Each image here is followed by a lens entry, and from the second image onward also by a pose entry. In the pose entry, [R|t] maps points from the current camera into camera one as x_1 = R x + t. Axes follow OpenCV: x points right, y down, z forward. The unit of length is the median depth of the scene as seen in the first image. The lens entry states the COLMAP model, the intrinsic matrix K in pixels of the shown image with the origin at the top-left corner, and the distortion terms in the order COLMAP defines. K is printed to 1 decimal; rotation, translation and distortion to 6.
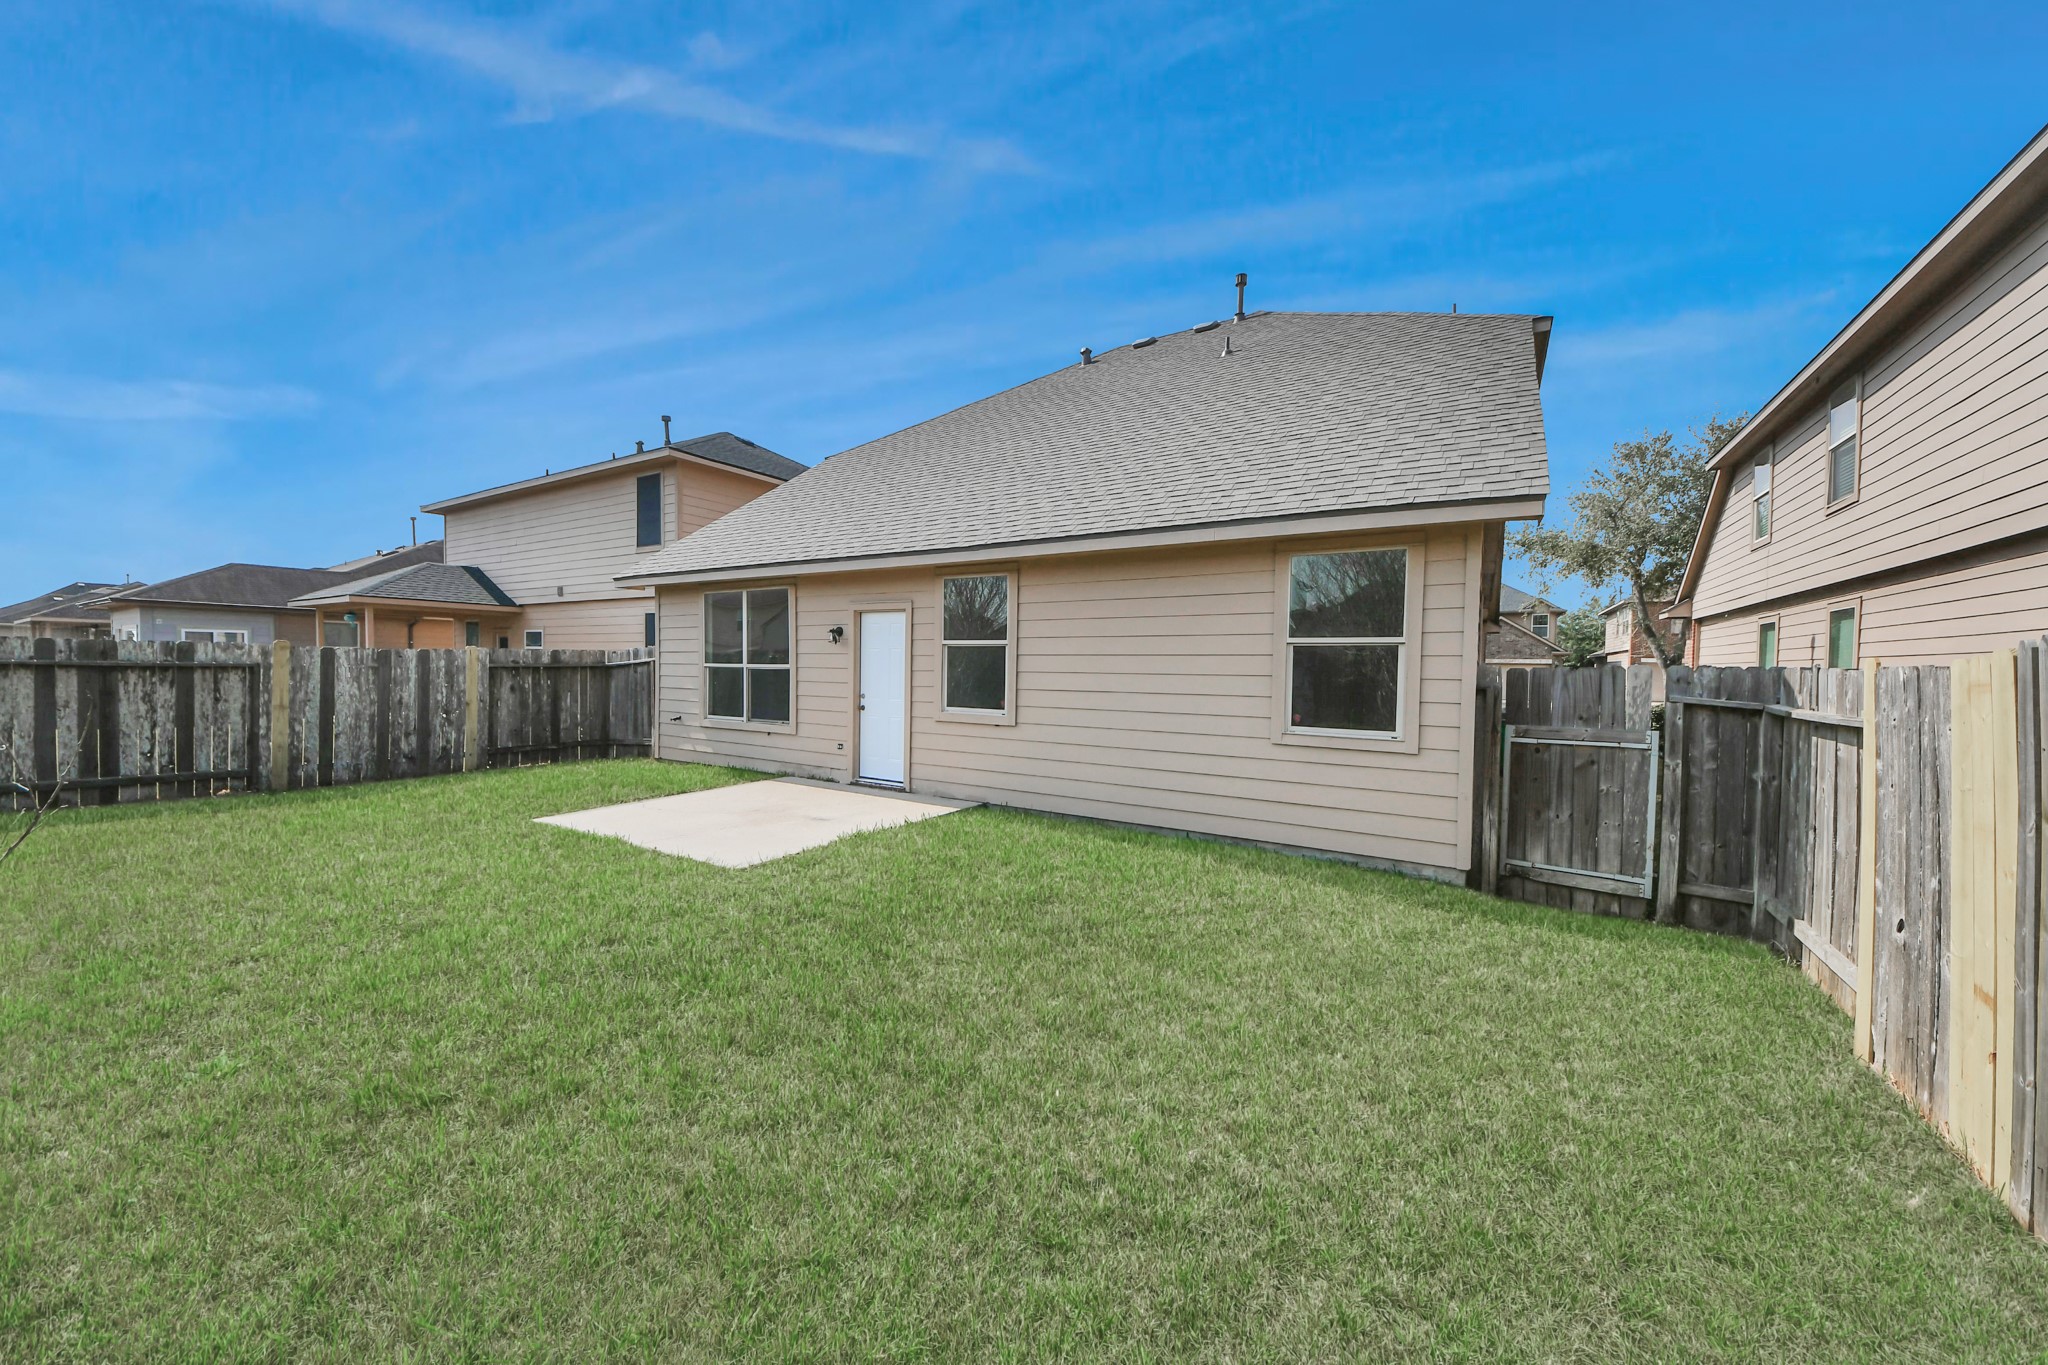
lens RADIAL K [[728.9, 0, 1018.9], [0, 728.9, 675.3], [0, 0, 1]] dist [0.031994, -0.019606]
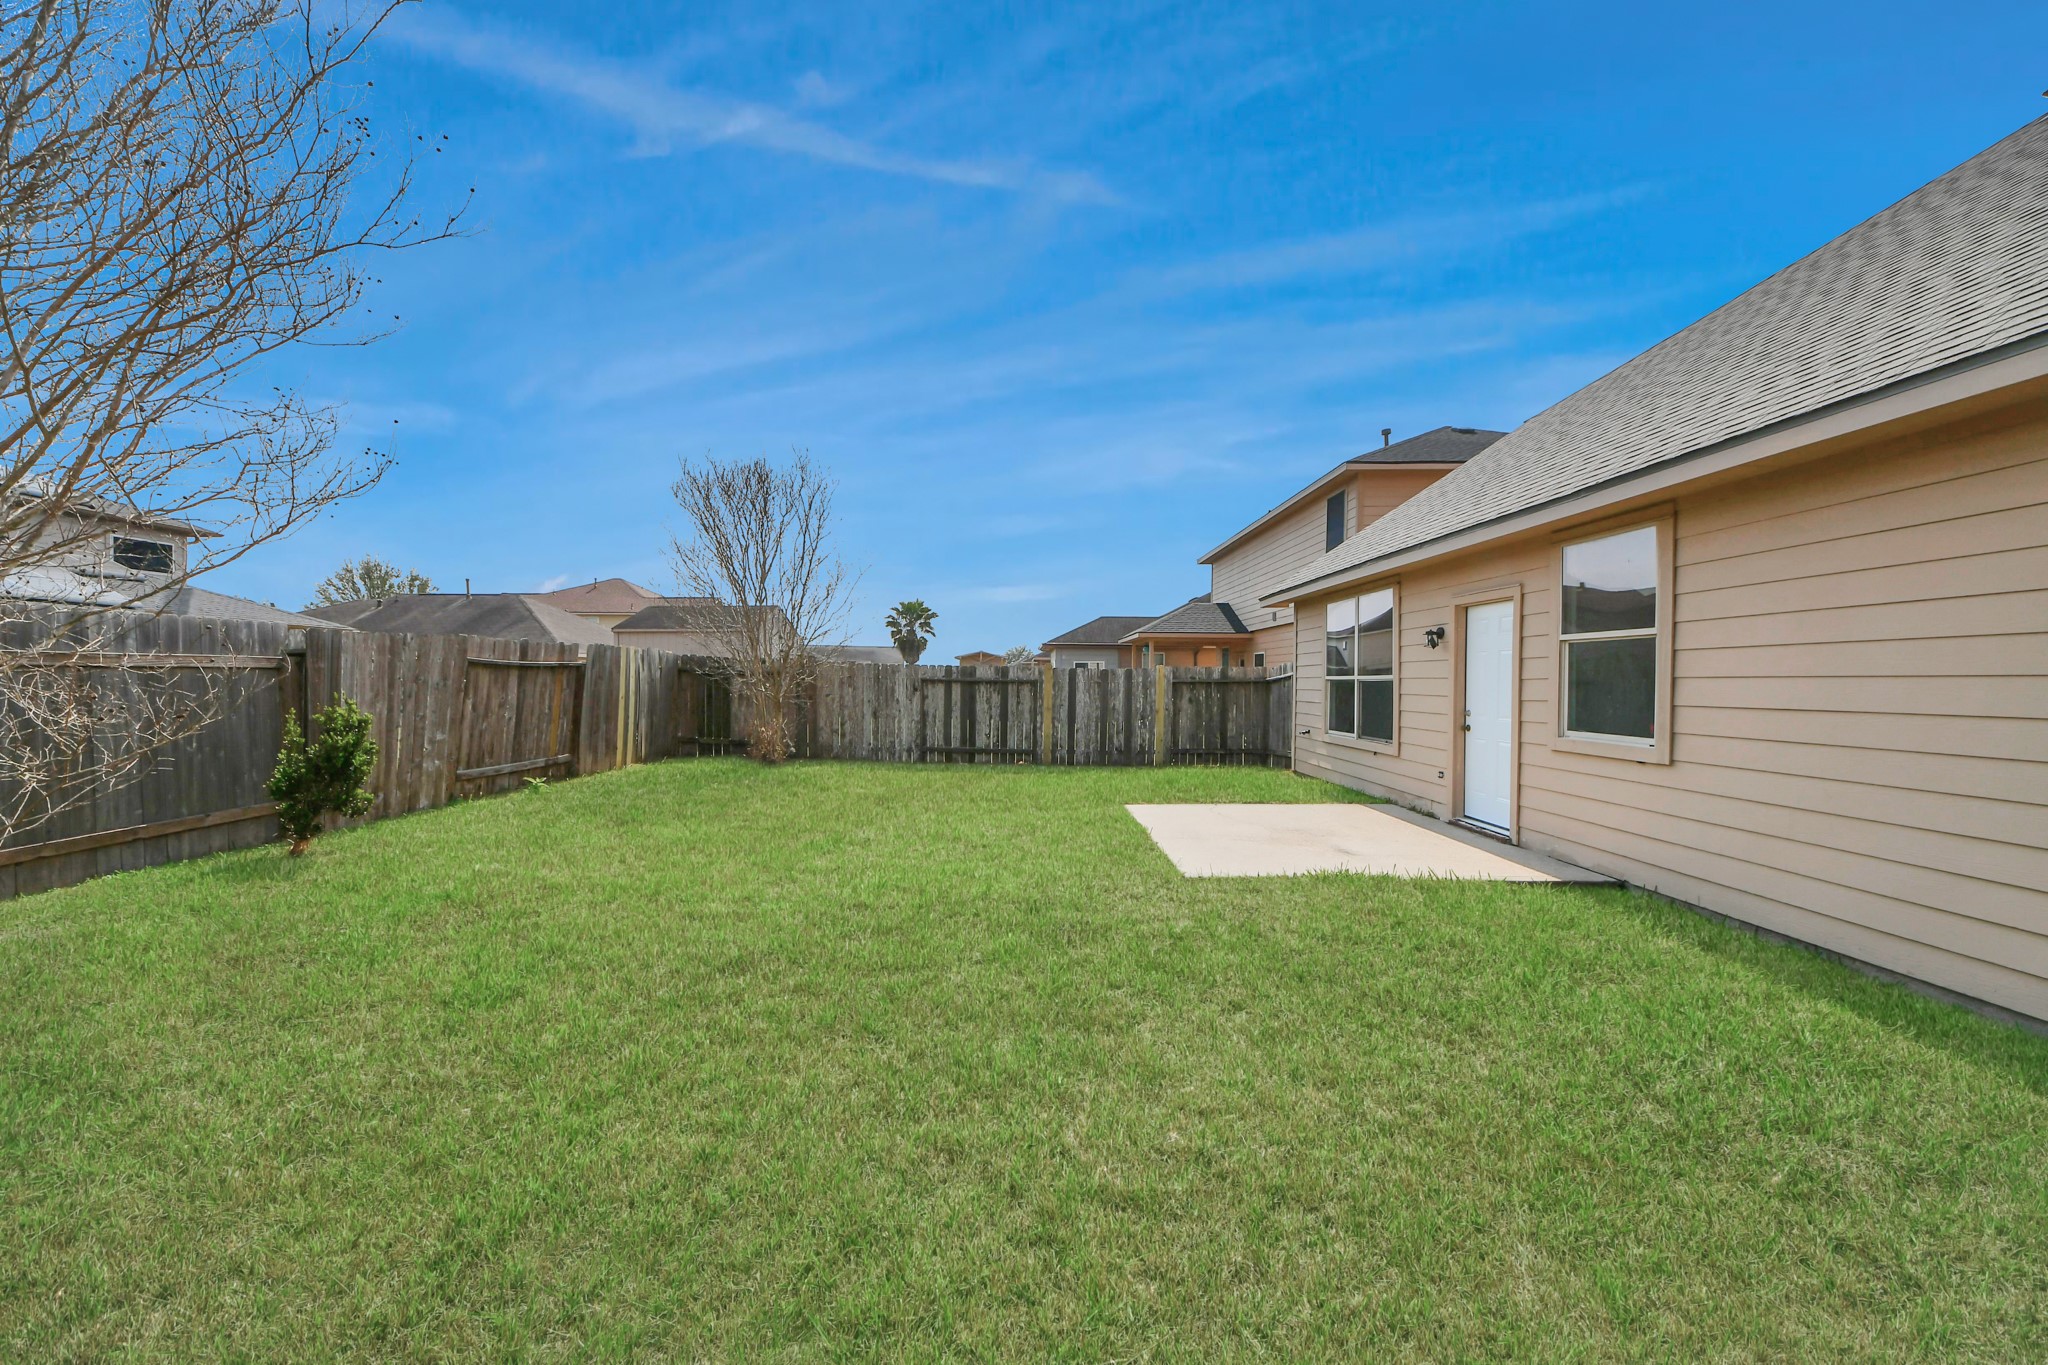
lens RADIAL K [[728.9, 0, 1018.9], [0, 728.9, 675.3], [0, 0, 1]] dist [0.031994, -0.019606]
pose [[0.525583, -0.015960, -0.850593, 0.205461], [-0.010028, 0.999638, -0.024953, 0.012208], [0.850683, 0.021645, 0.525233, 0.171534]]
